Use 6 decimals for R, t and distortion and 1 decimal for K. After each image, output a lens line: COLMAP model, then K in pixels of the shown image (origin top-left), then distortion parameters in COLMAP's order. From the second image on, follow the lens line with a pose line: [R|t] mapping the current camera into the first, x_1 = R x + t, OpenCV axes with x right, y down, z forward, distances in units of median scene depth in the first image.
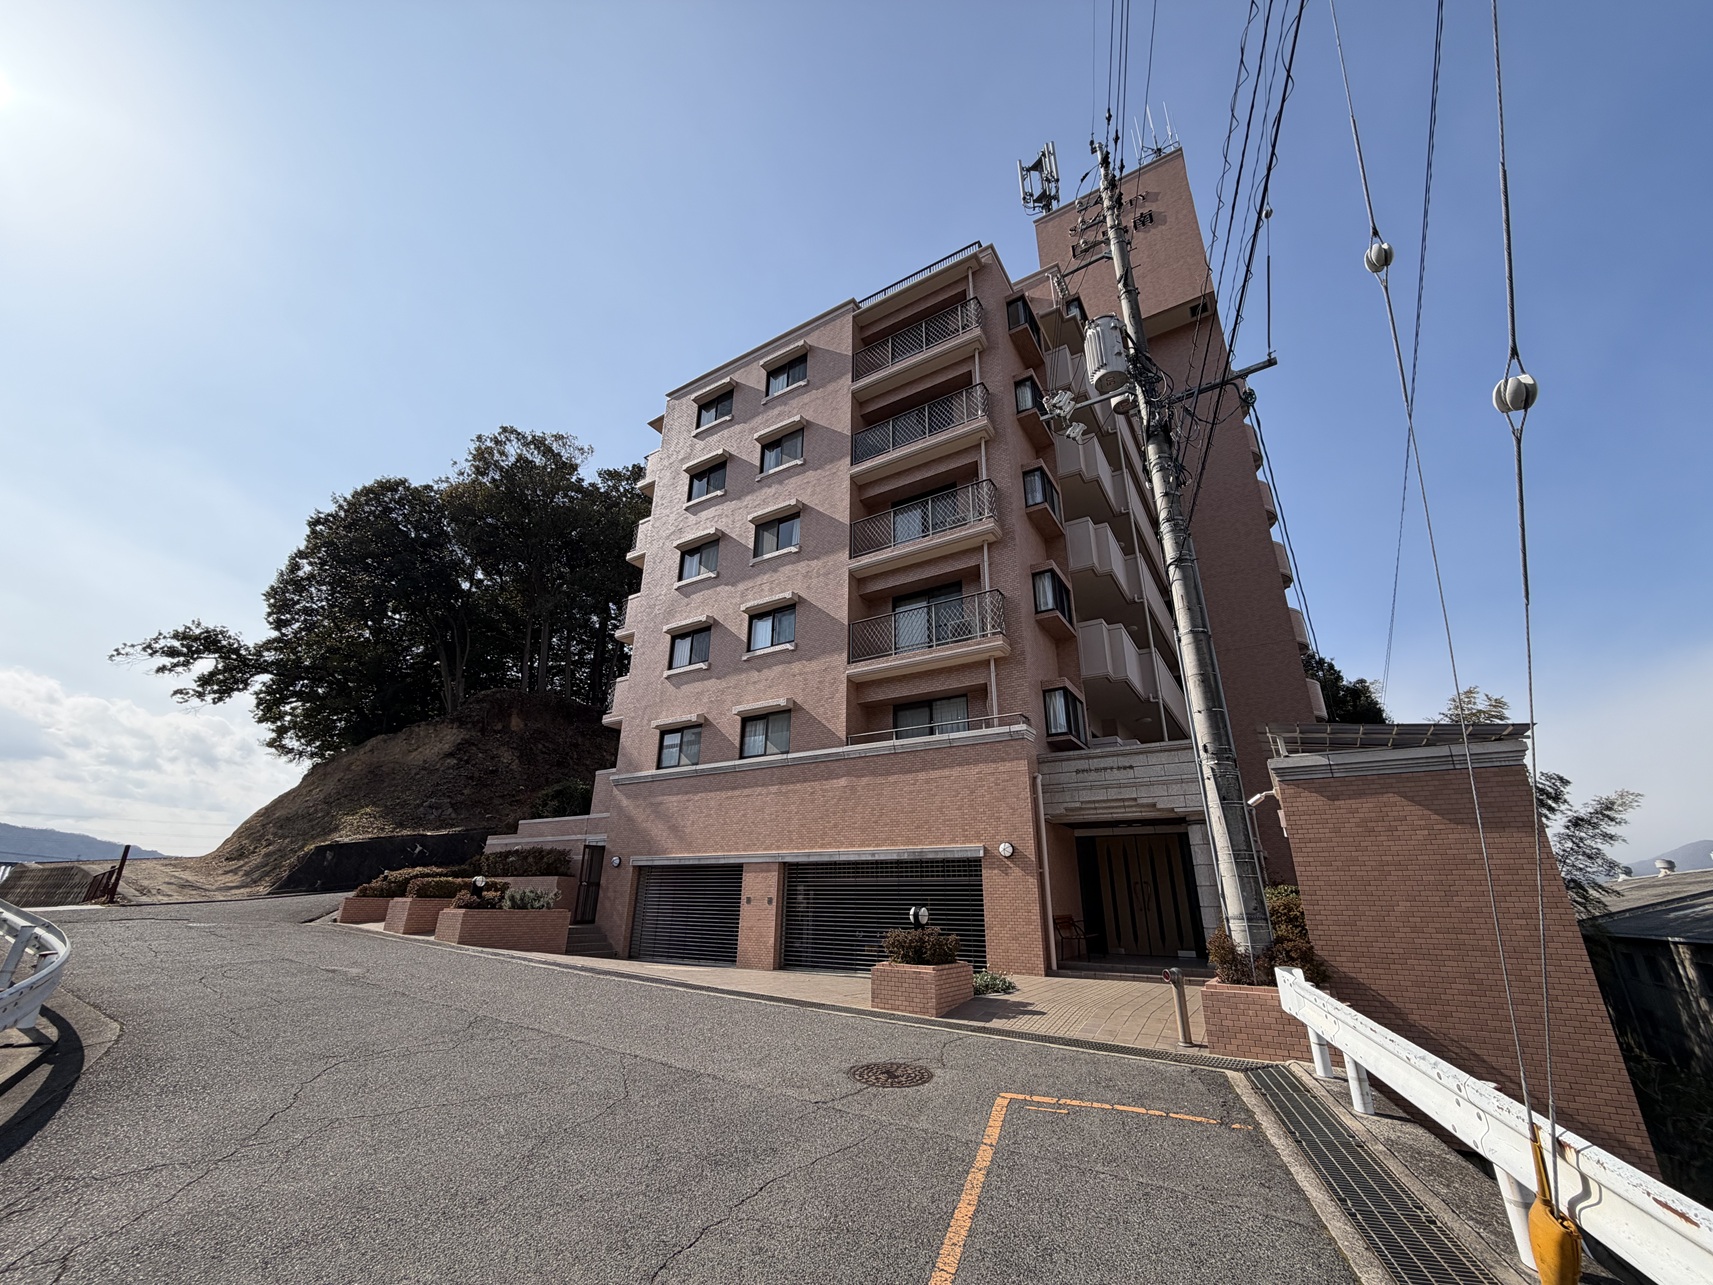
lens RADIAL K [[680.9, 0, 849.5], [0, 680.9, 643.5], [0, 0, 1]] dist [0.001083, 0.000234]
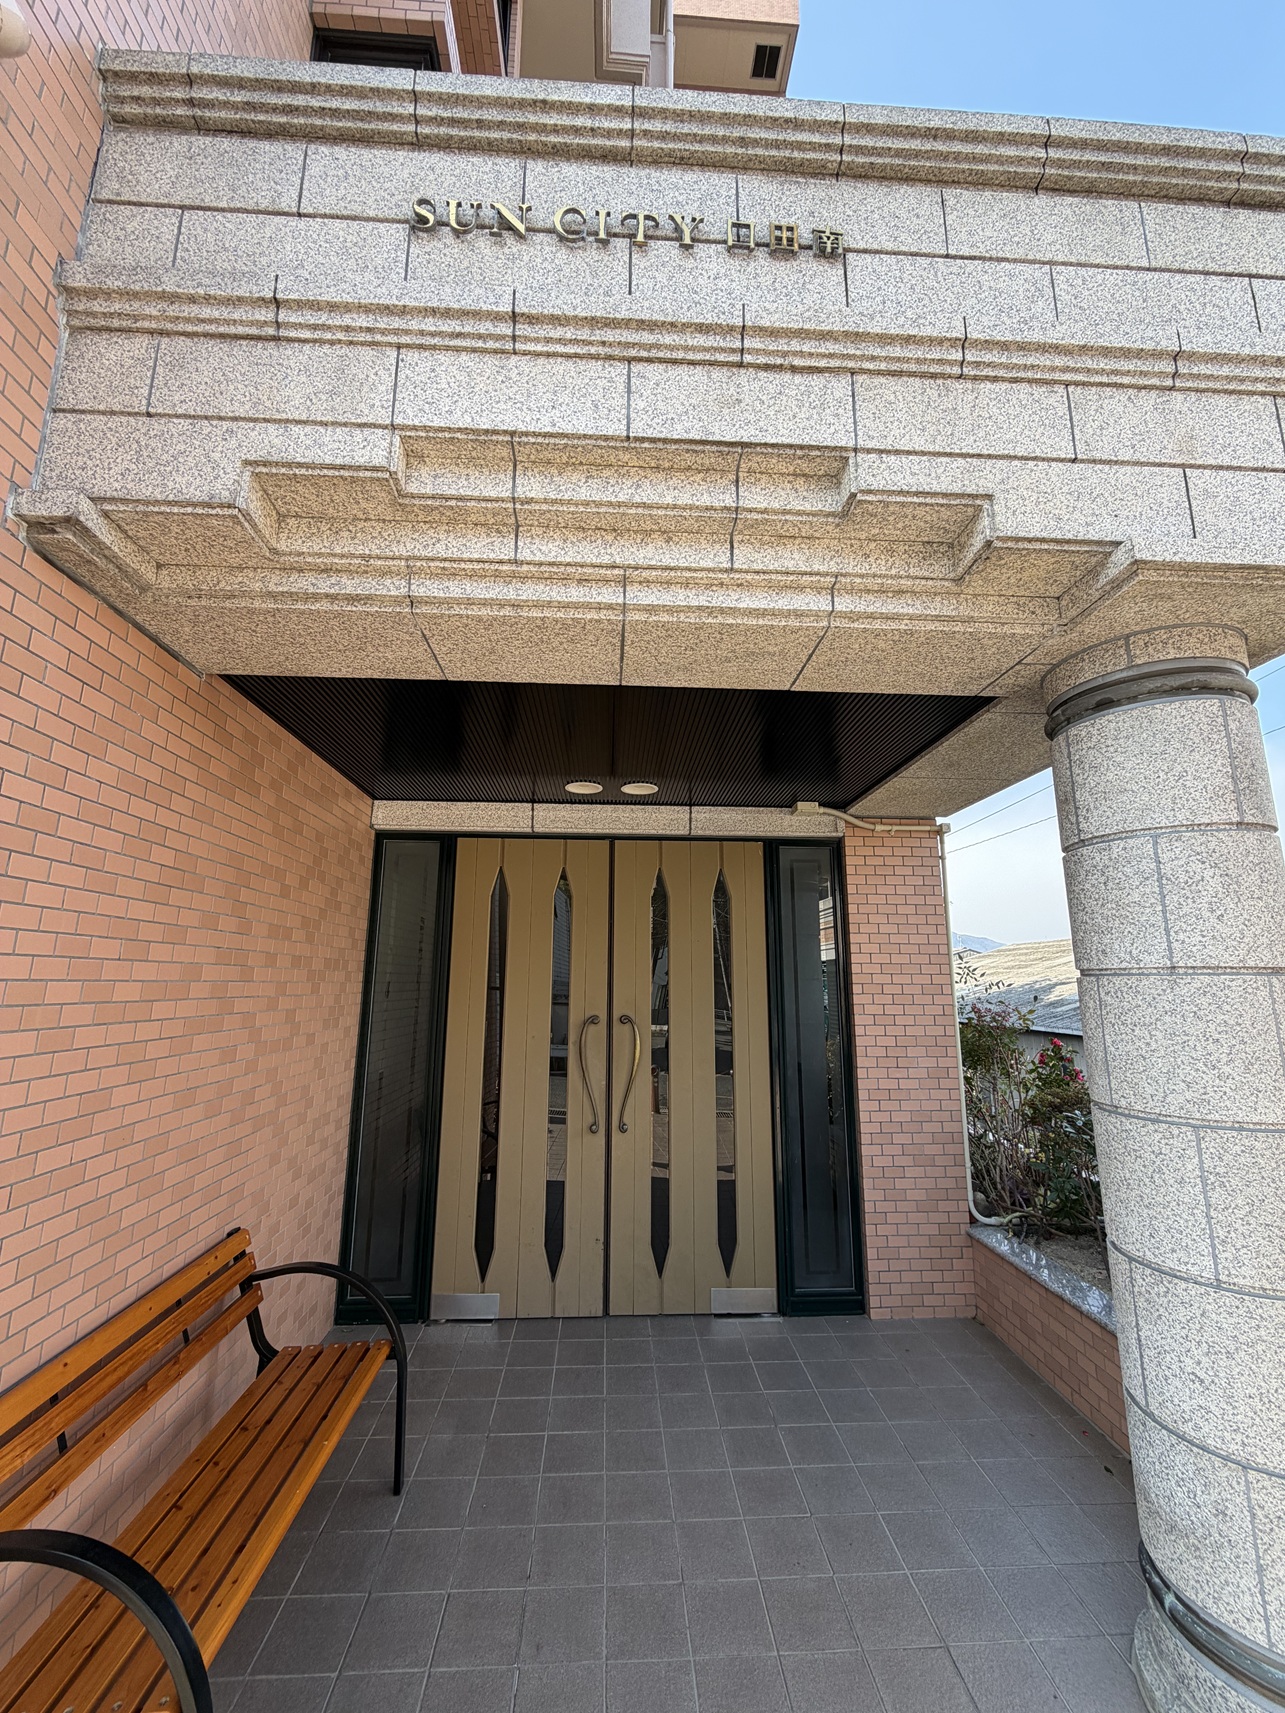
lens RADIAL K [[680.9, 0, 644.1], [0, 680.9, 852.9], [0, 0, 1]] dist [0.001083, 0.000234]
pose [[0.819413, 0.097939, 0.564775, 0.292282], [-0.196688, 0.973514, 0.116549, 0.261241], [-0.538402, -0.206587, 0.816973, 0.807568]]
